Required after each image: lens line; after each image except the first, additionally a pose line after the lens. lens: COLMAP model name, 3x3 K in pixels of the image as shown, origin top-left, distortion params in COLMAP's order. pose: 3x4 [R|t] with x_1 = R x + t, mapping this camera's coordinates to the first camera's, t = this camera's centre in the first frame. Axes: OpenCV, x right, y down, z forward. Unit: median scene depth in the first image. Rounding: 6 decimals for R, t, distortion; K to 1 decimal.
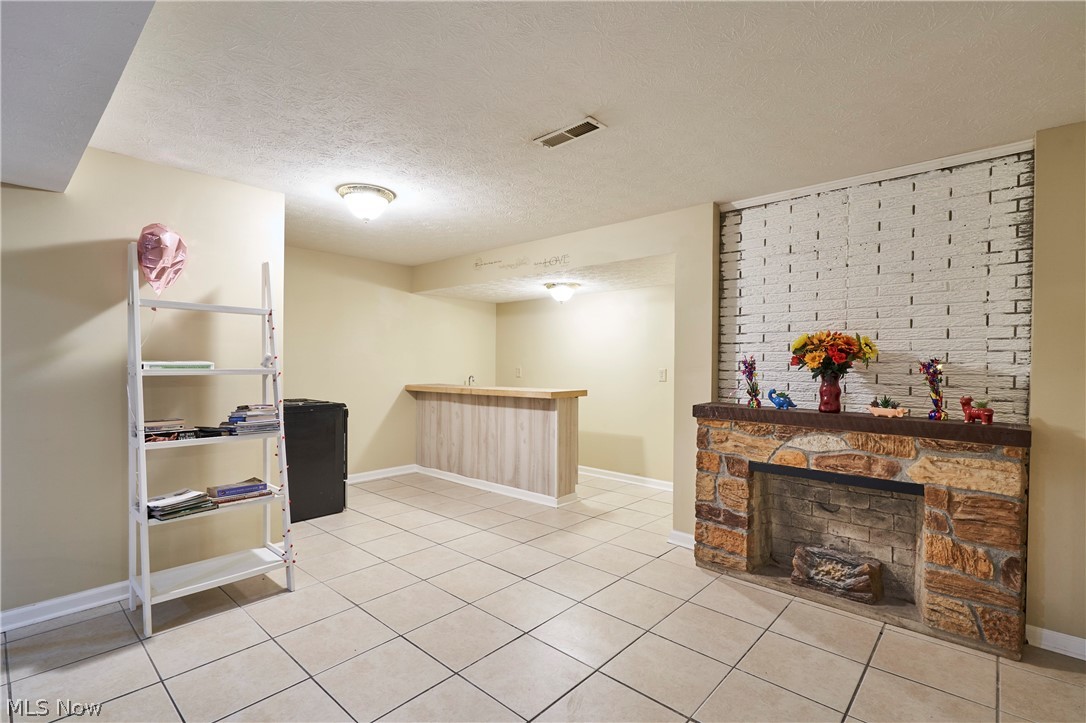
lens RADIAL K [[506.4, 0, 541.3], [0, 506.4, 365.4], [0, 0, 1]] dist [-0.000498, 0.000779]
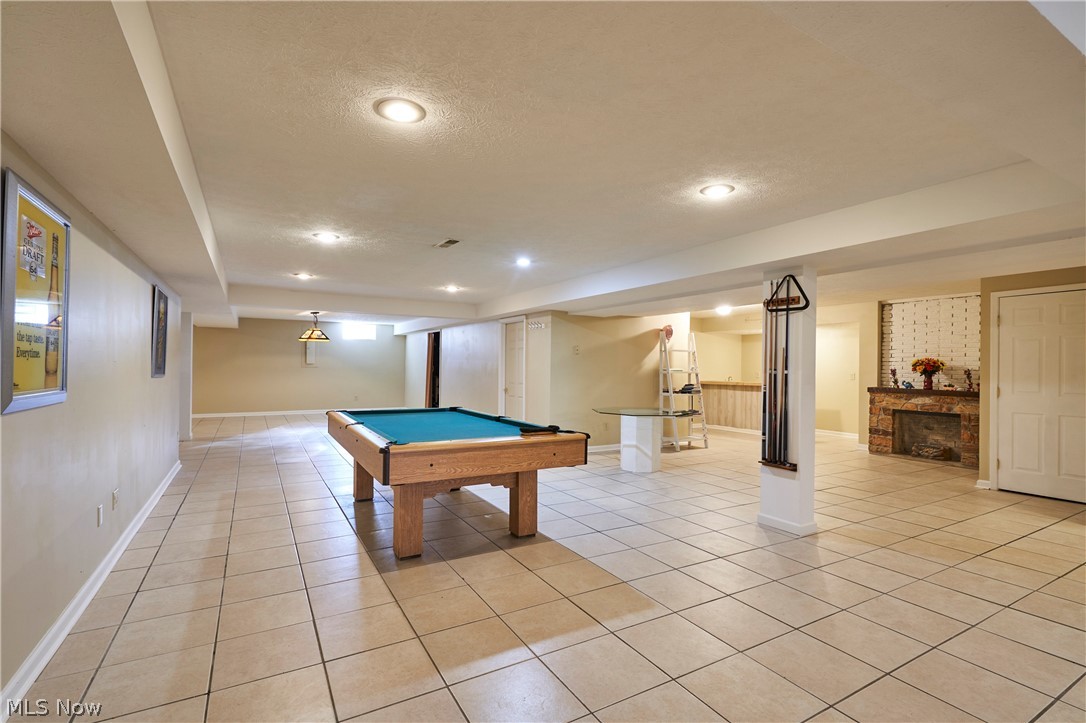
lens RADIAL K [[506.4, 0, 541.3], [0, 506.4, 365.4], [0, 0, 1]] dist [-0.000498, 0.000779]
pose [[0.951195, 0.001864, -0.308584, -0.450148], [-0.005686, 0.999918, -0.011486, 0.010492], [0.308538, 0.012680, 0.951128, -1.835008]]
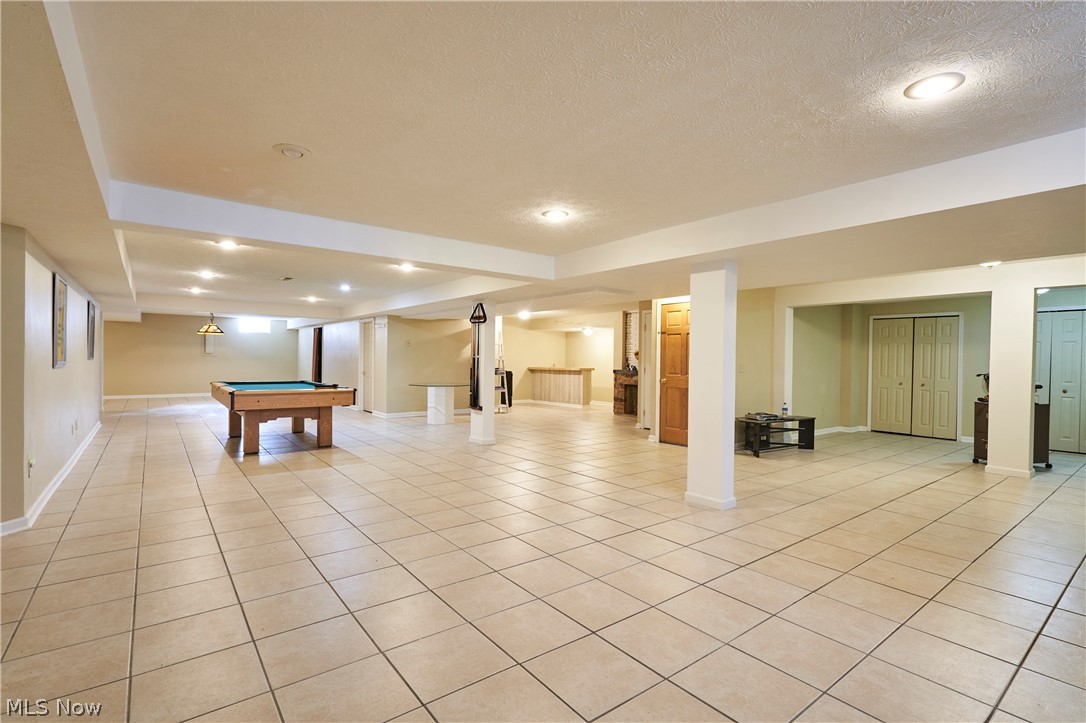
lens RADIAL K [[506.4, 0, 541.3], [0, 506.4, 365.4], [0, 0, 1]] dist [-0.000498, 0.000779]
pose [[0.984358, 0.007017, -0.176040, 0.437826], [-0.006535, 0.999973, 0.003317, 0.040415], [0.176059, -0.002114, 0.984377, -2.672553]]
